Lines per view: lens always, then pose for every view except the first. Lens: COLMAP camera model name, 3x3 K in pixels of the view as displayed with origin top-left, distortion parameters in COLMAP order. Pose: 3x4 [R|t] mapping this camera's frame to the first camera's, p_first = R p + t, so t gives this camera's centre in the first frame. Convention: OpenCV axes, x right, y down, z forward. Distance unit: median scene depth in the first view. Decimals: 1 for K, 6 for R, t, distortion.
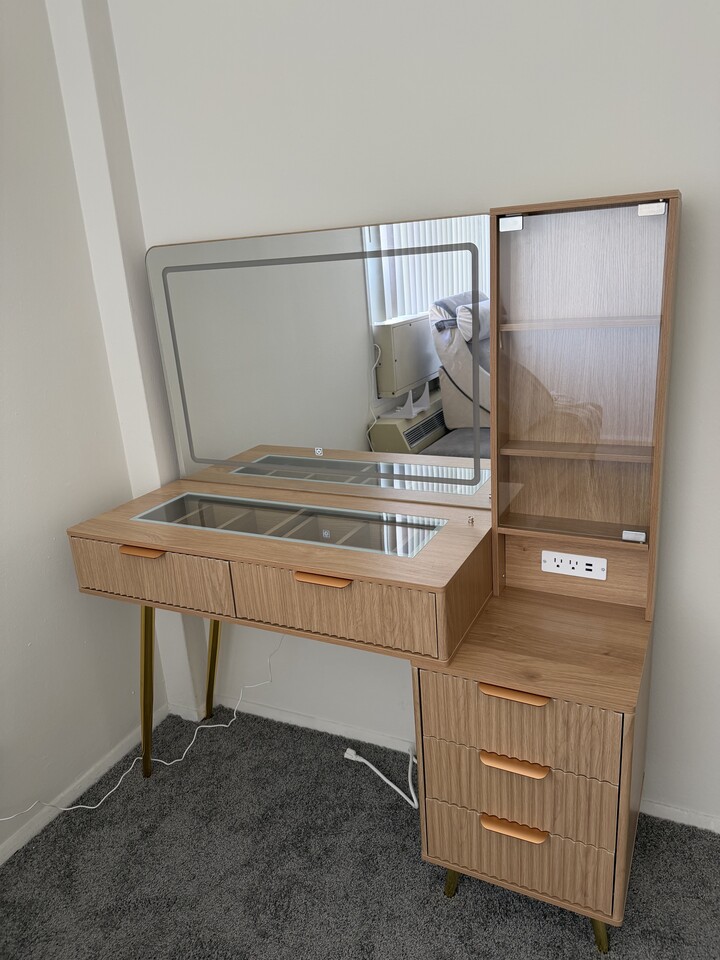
lens RADIAL K [[689.7, 0, 359.4], [0, 689.7, 480.4], [0, 0, 1]] dist [-0.033542, 0.004482]
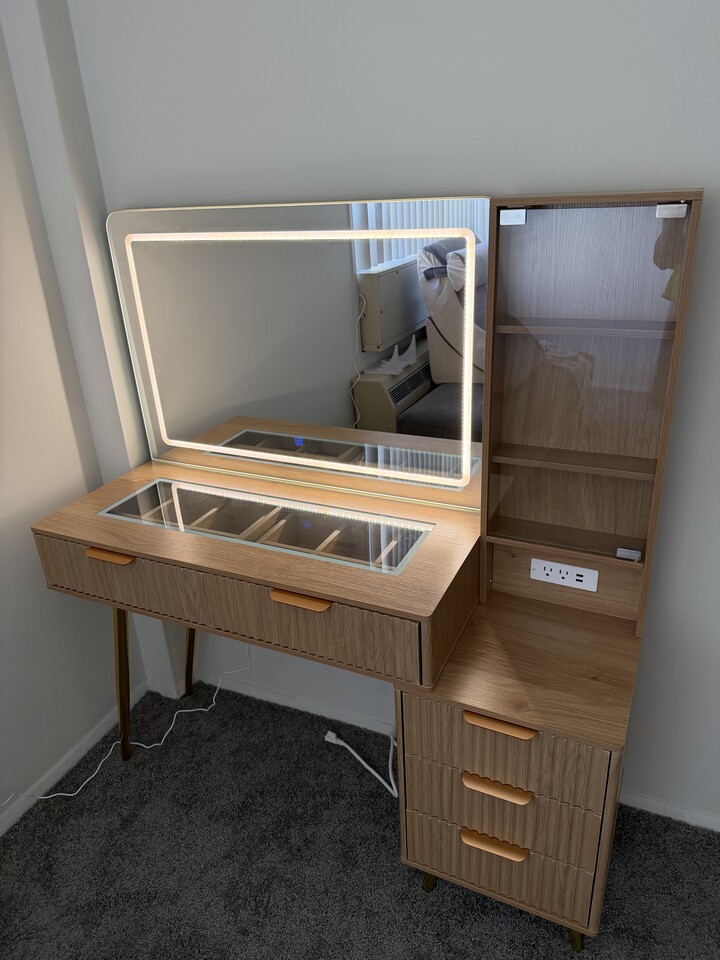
lens RADIAL K [[689.7, 0, 361.8], [0, 689.7, 479.8], [0, 0, 1]] dist [-0.033542, 0.004482]
pose [[0.999576, 0.007276, 0.028211, 0.000824], [-0.010474, 0.993320, 0.114914, -0.112090], [-0.027186, -0.115161, 0.992975, 0.065075]]
